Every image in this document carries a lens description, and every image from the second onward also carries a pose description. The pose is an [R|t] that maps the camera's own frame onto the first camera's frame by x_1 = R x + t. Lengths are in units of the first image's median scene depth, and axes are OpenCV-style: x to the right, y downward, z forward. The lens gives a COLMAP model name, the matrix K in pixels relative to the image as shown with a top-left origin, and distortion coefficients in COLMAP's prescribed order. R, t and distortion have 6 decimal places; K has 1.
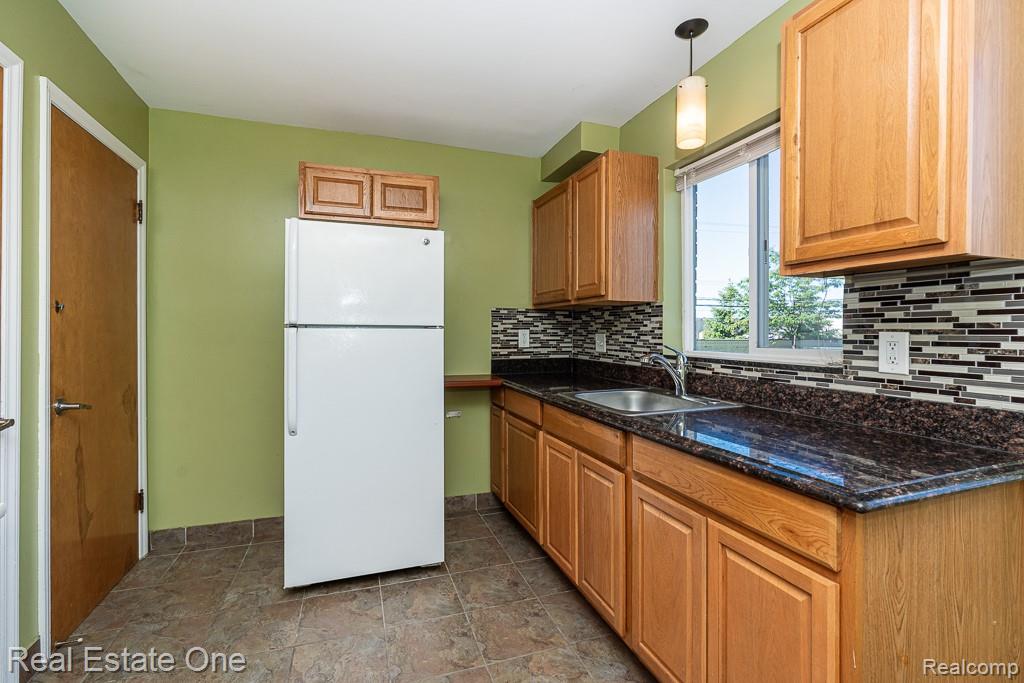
lens RADIAL K [[470.1, 0, 514.0], [0, 470.1, 337.0], [0, 0, 1]] dist [-0.012040, 0.004255]
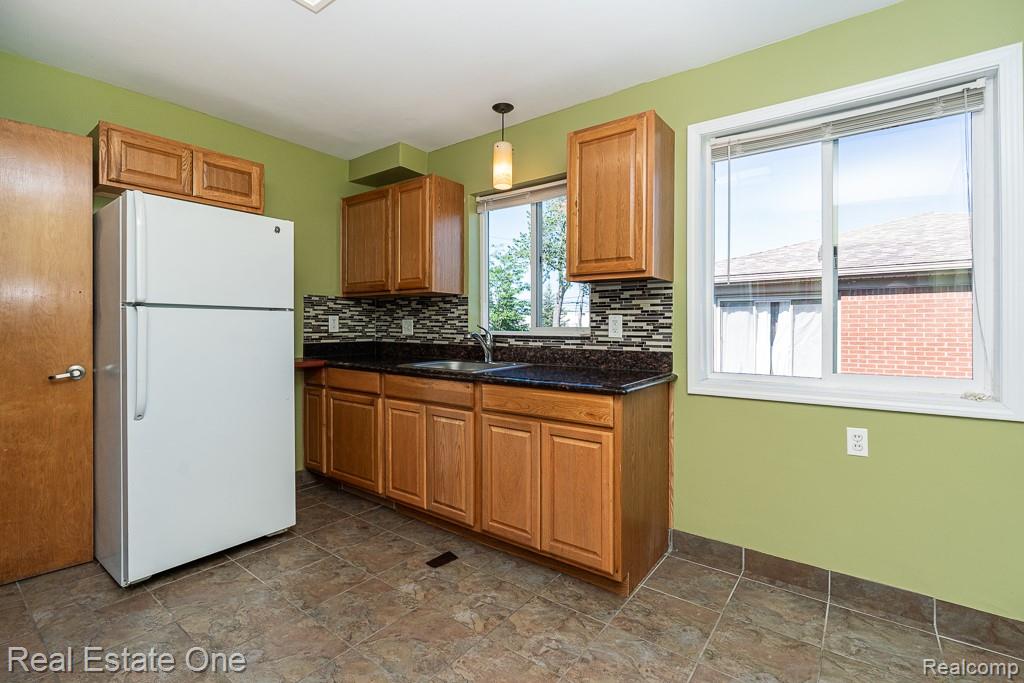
lens RADIAL K [[470.1, 0, 519.2], [0, 470.1, 334.6], [0, 0, 1]] dist [-0.012040, 0.004255]
pose [[0.827392, -0.007921, 0.561569, -0.366540], [0.004320, 0.999961, 0.007741, 0.033572], [-0.561608, -0.003979, 0.827394, -0.217324]]
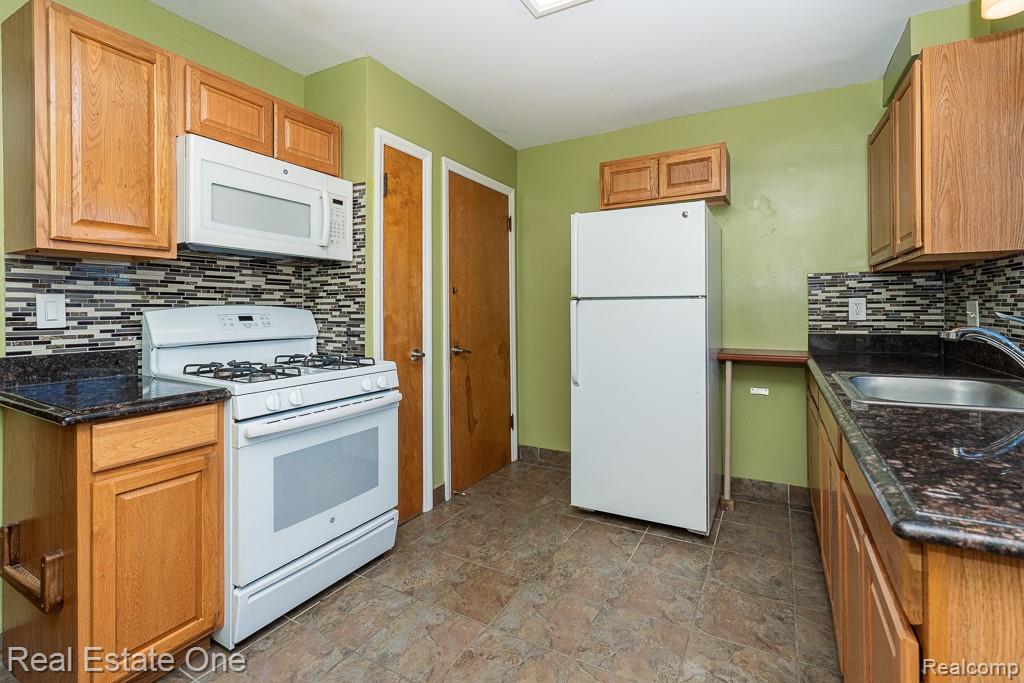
lens RADIAL K [[470.1, 0, 515.7], [0, 470.1, 313.9], [0, 0, 1]] dist [-0.012040, 0.004255]
pose [[0.662333, -0.000383, -0.749210, 0.368415], [0.001186, 0.999999, 0.000537, 0.016249], [0.749209, -0.001244, 0.662332, 0.042053]]
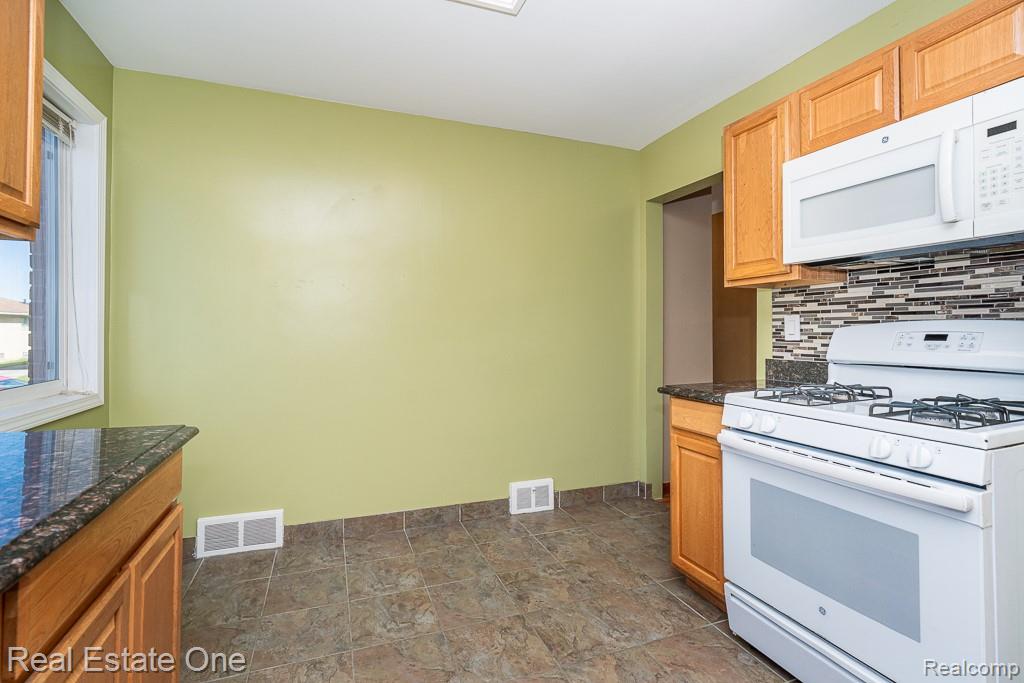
lens RADIAL K [[470.1, 0, 509.0], [0, 470.1, 331.0], [0, 0, 1]] dist [-0.012040, 0.004255]
pose [[-0.999484, -0.004609, -0.031797, -0.085645], [-0.004900, 0.999947, 0.009077, 0.011670], [0.031754, 0.009228, -0.999453, 1.047965]]
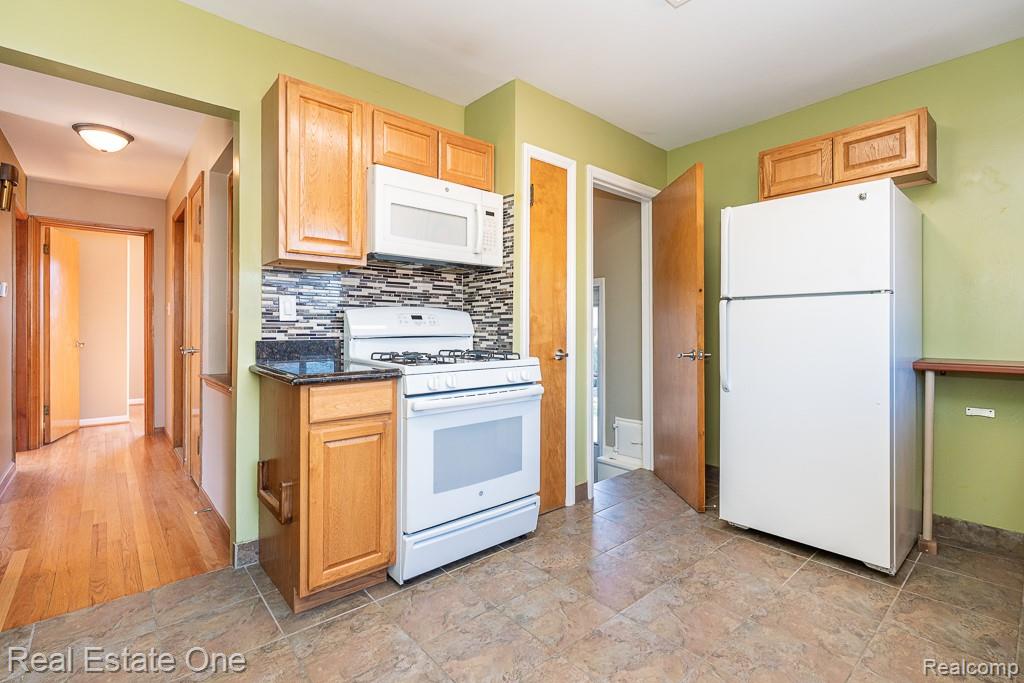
lens RADIAL K [[470.1, 0, 505.8], [0, 470.1, 331.5], [0, 0, 1]] dist [-0.012040, 0.004255]
pose [[0.359805, 0.001813, -0.933026, 0.432203], [-0.005994, 0.999982, -0.000369, 0.062902], [0.933008, 0.005726, 0.359809, 0.055610]]
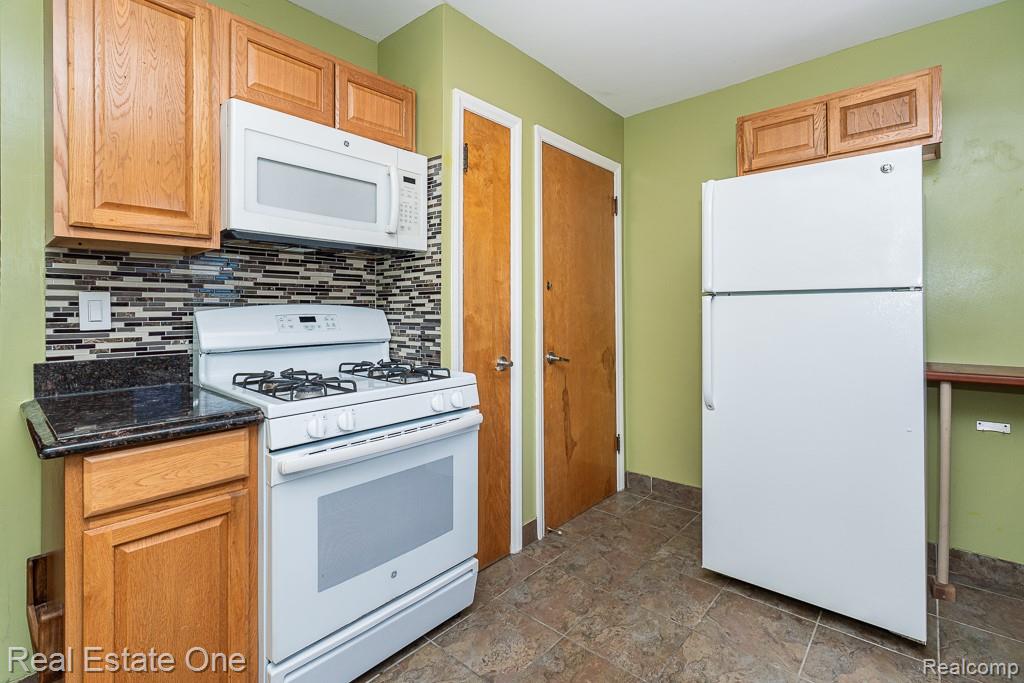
lens RADIAL K [[470.1, 0, 506.7], [0, 470.1, 312.5], [0, 0, 1]] dist [-0.012040, 0.004255]
pose [[0.481254, -0.003509, -0.876574, 0.161720], [0.001239, 0.999994, -0.003322, 0.016316], [0.876581, 0.000513, 0.481255, 0.185320]]
